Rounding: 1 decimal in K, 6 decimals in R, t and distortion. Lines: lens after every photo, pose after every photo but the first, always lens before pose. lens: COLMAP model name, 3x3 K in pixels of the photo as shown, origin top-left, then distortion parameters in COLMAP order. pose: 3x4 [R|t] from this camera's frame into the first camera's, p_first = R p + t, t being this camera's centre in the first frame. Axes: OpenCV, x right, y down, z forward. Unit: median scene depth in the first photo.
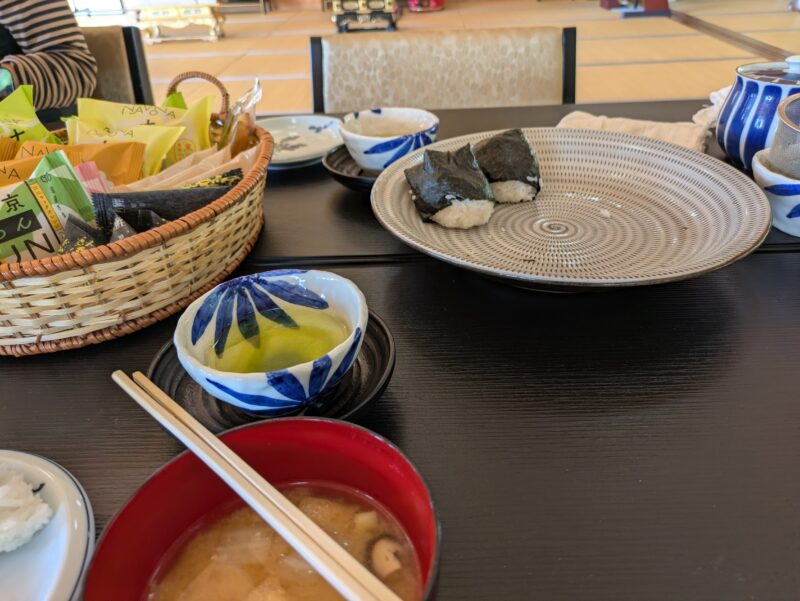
lens RADIAL K [[586.0, 0, 401.7], [0, 586.0, 302.5], [0, 0, 1]] dist [-0.001353, -0.012956]
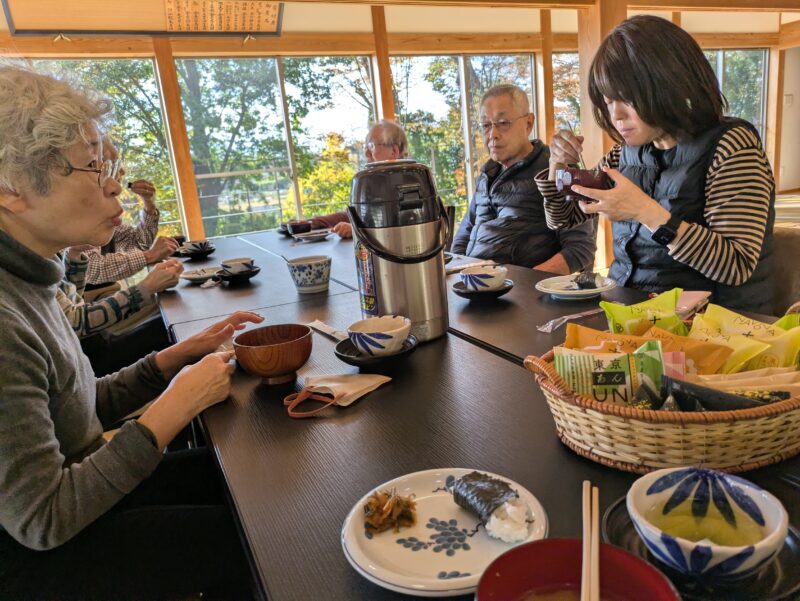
lens RADIAL K [[586.0, 0, 400.8], [0, 586.0, 299.1], [0, 0, 1]] dist [-0.001353, -0.012956]
pose [[0.422875, 0.194693, -0.885026, 0.450418], [-0.414538, 0.910029, 0.002123, -0.092901], [0.805813, 0.365979, 0.465536, -0.265999]]
